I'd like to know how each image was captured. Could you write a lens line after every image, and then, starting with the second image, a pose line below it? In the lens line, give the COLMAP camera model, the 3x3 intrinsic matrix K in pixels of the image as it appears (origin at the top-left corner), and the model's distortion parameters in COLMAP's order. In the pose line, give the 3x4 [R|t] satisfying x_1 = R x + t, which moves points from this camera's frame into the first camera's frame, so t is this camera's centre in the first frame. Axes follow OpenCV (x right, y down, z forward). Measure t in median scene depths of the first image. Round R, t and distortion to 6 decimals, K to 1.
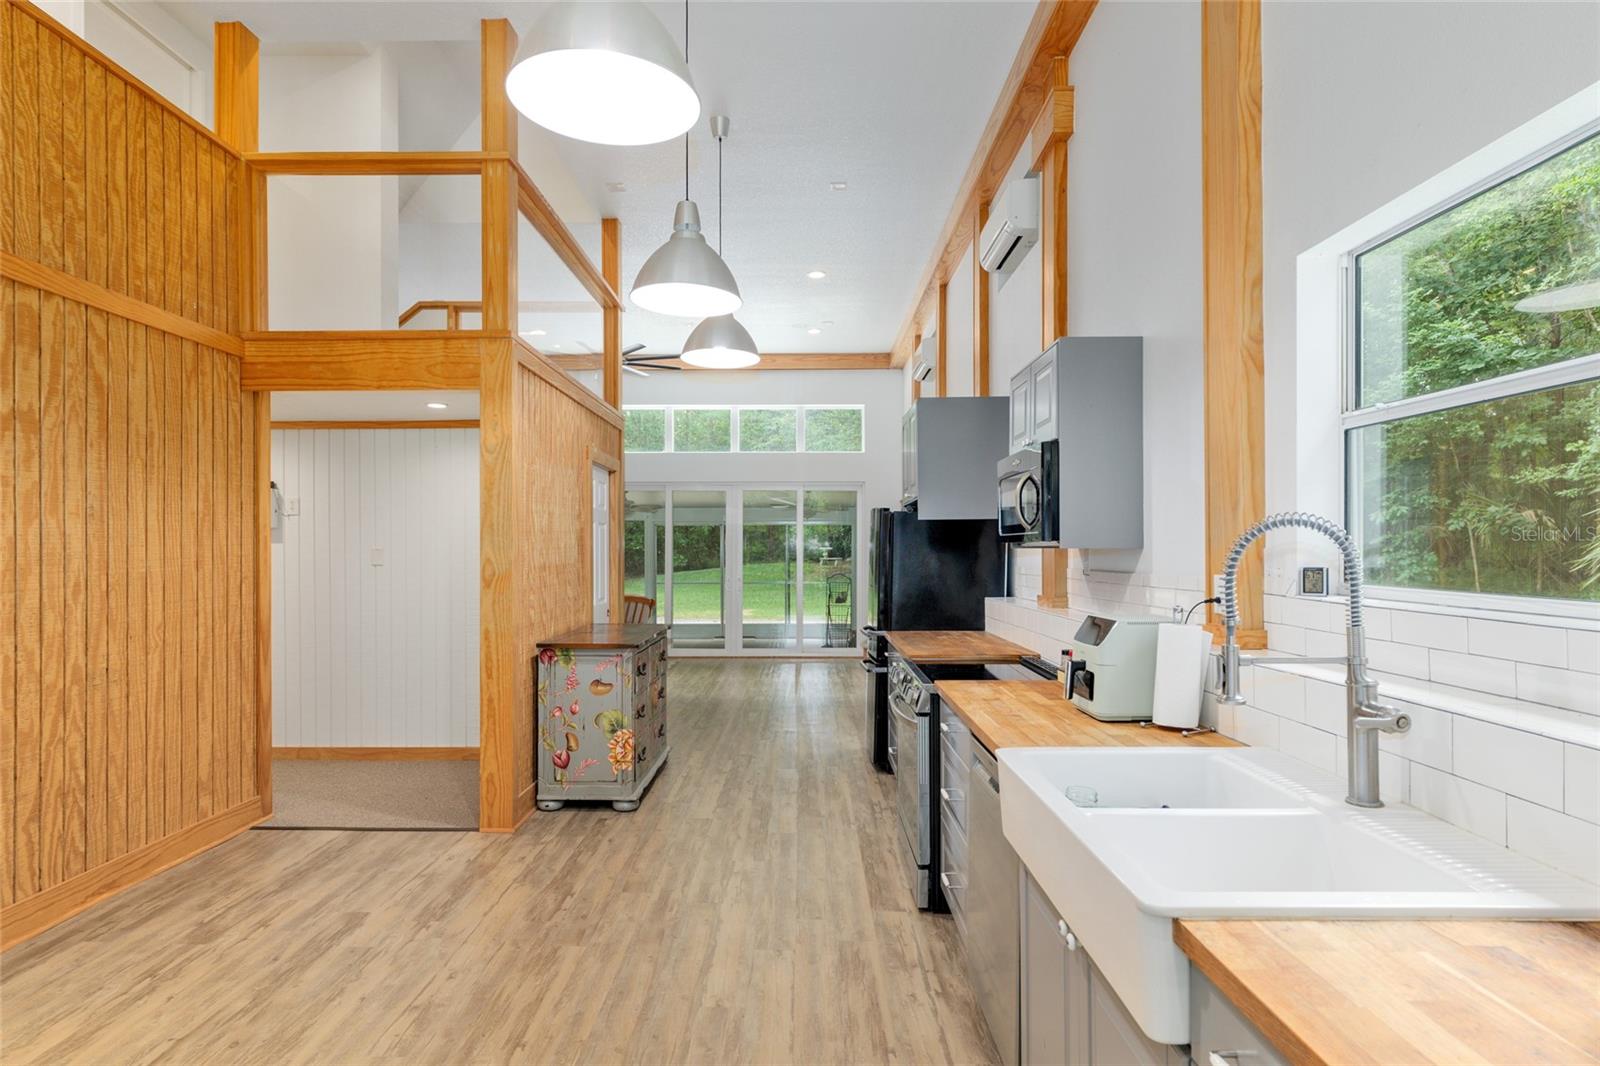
lens RADIAL K [[828.7, 0, 792.7], [0, 828.7, 542.9], [0, 0, 1]] dist [0.000072, -0.001404]
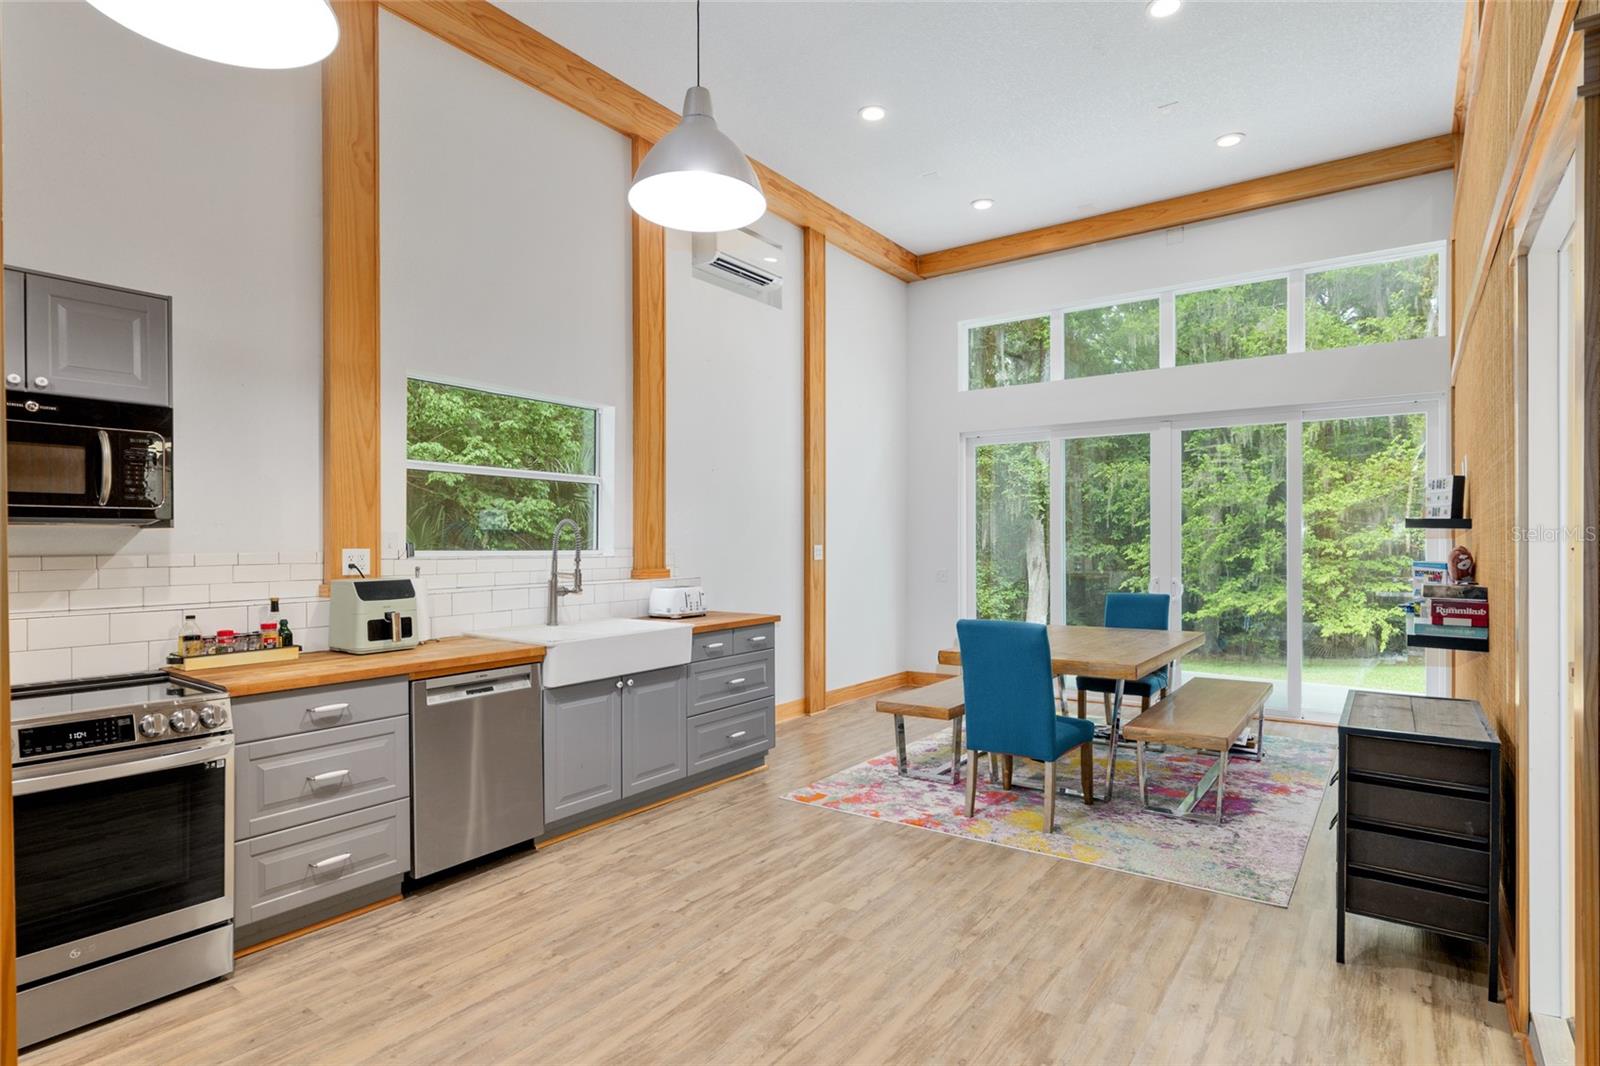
lens RADIAL K [[828.7, 0, 796.2], [0, 828.7, 543.1], [0, 0, 1]] dist [0.000072, -0.001404]
pose [[-0.809566, 0.001921, 0.587026, -0.799465], [-0.002866, 0.999970, -0.007225, 0.029935], [-0.587022, -0.007532, -0.809536, 1.391505]]
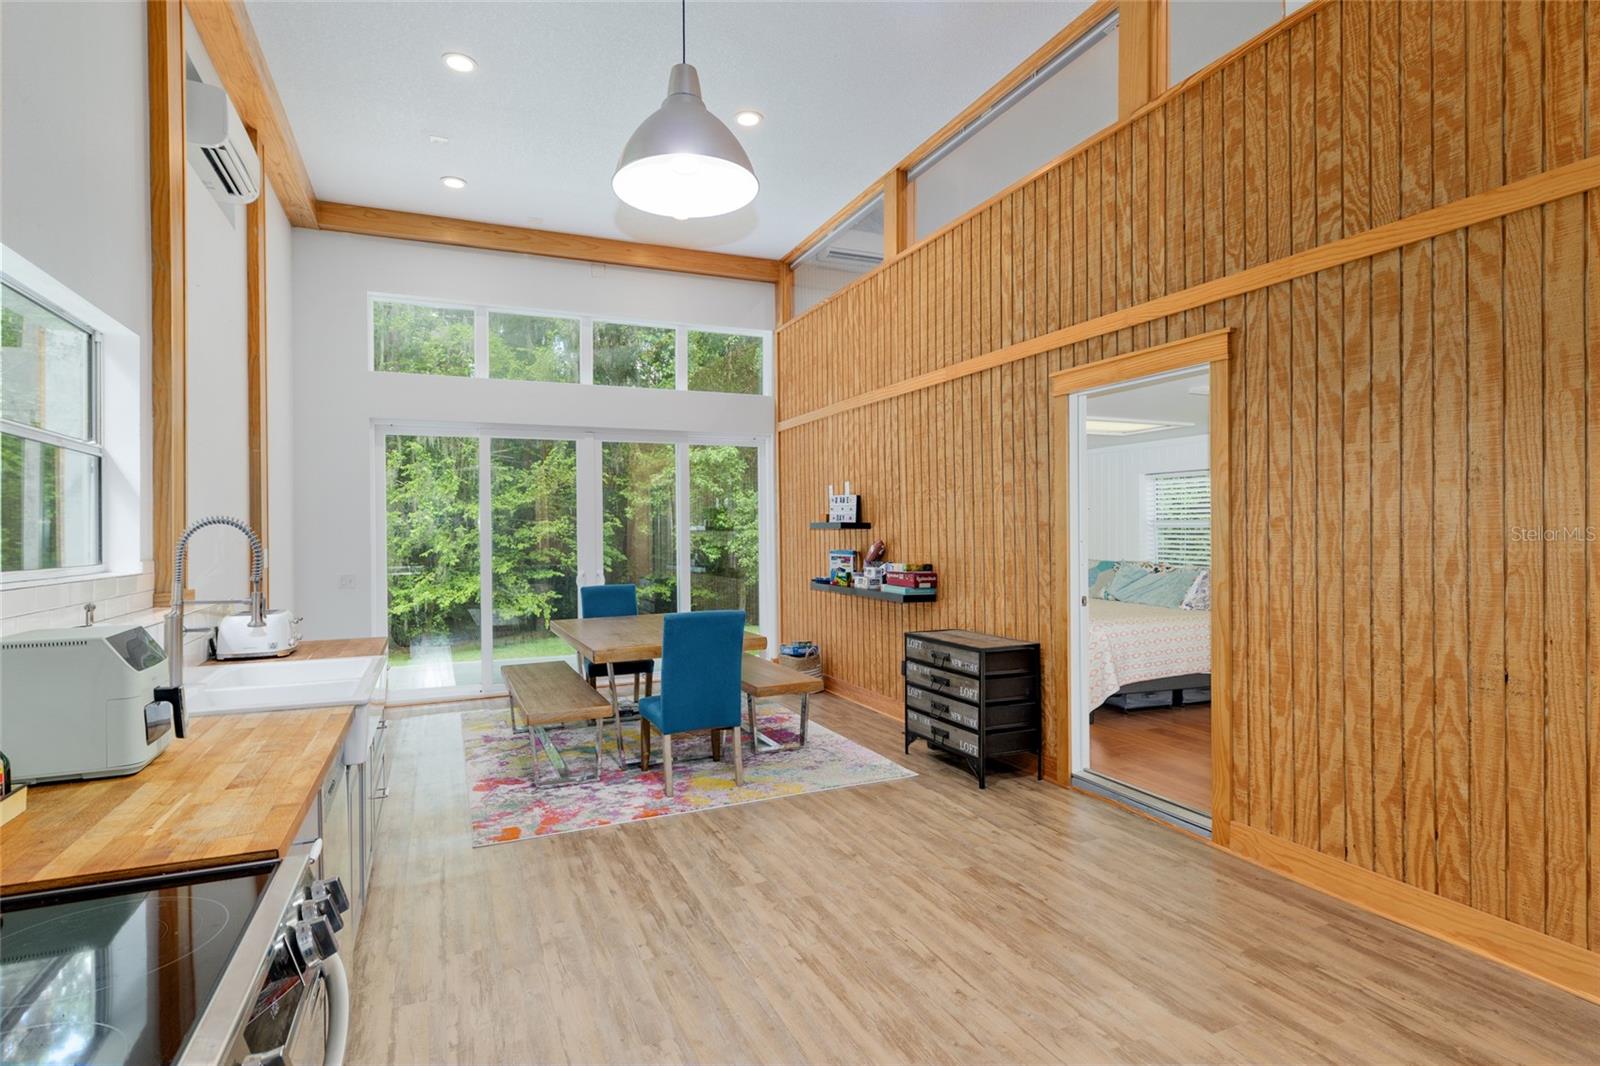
lens RADIAL K [[828.7, 0, 806.0], [0, 828.7, 532.5], [0, 0, 1]] dist [0.000072, -0.001404]
pose [[-0.912340, 0.011981, -0.409257, 0.099111], [0.015932, 0.999854, -0.006248, 0.014324], [0.409122, -0.012220, -0.912398, 1.555756]]
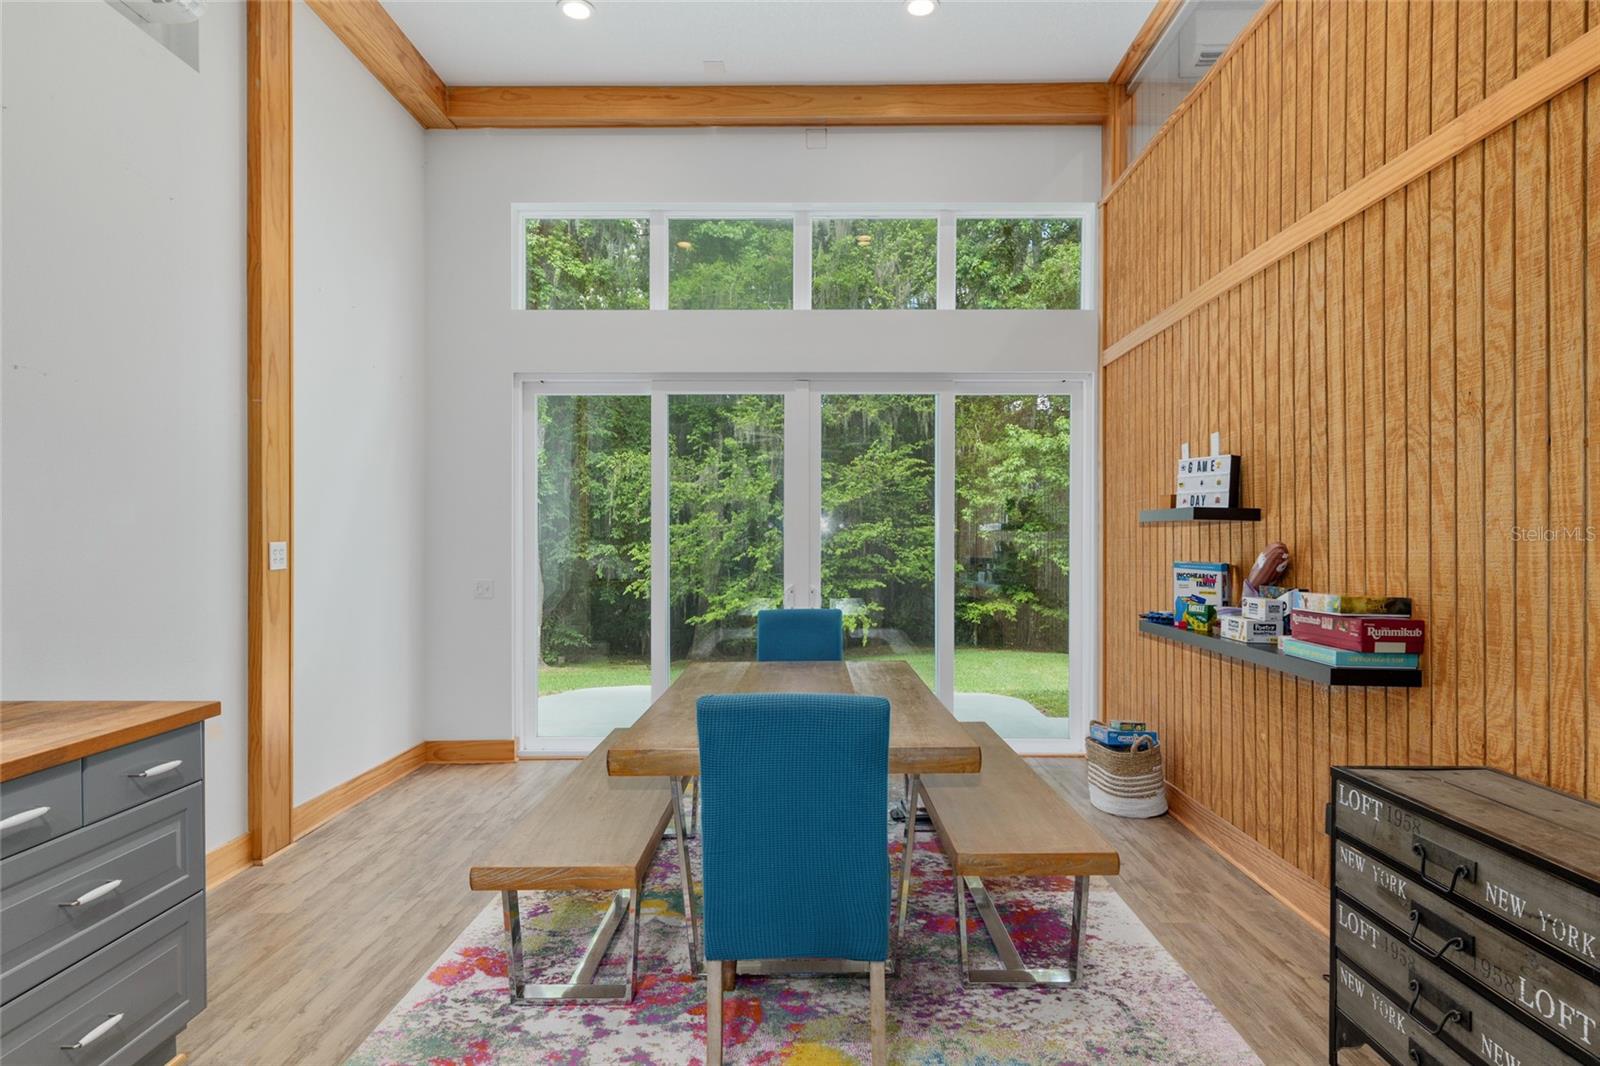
lens RADIAL K [[890.0, 0, 799.8], [0, 890.0, 545.0], [0, 0, 1]] dist [0.002694, -0.000037]
pose [[-0.999938, 0.000904, 0.011134, -0.329952], [0.000849, 0.999987, -0.004936, 0.030556], [-0.011138, -0.004926, -0.999926, 0.856173]]
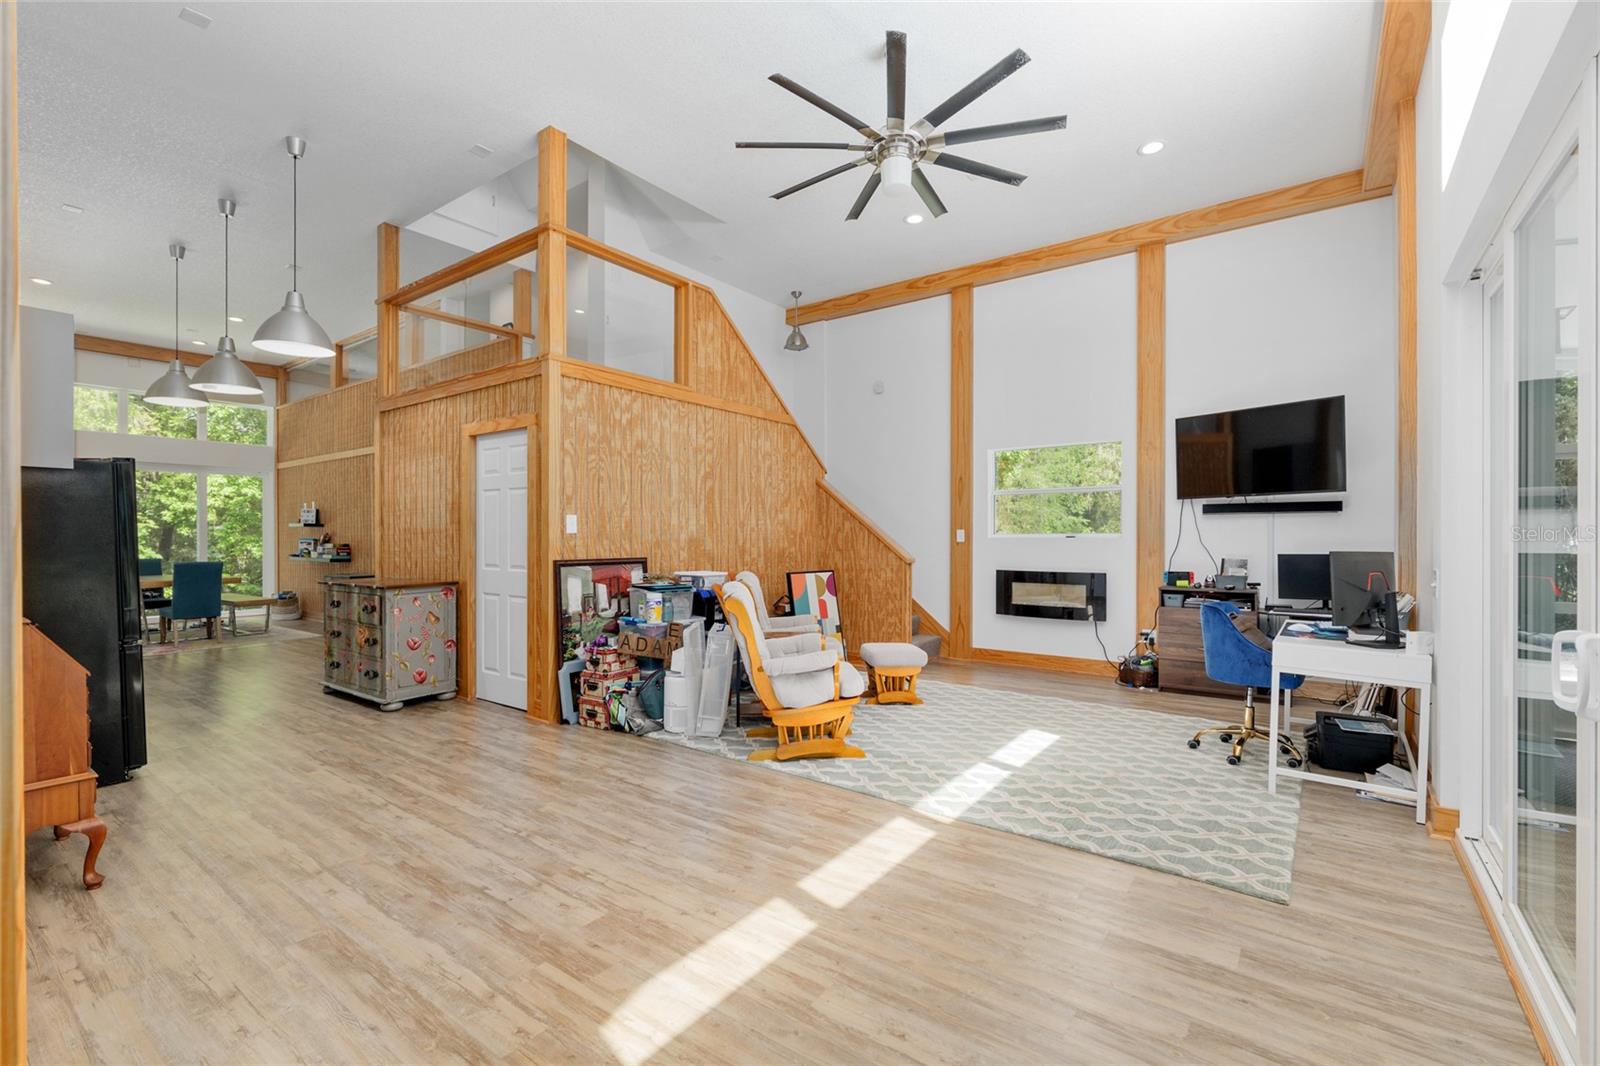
lens RADIAL K [[701.2, 0, 795.3], [0, 701.2, 538.3], [0, 0, 1]] dist [-0.003056, -0.000542]
pose [[-0.590886, 0.004975, -0.806740, 0.456768], [0.010982, 0.999938, -0.001877, 0.078701], [0.806681, -0.009969, -0.590903, 3.482840]]
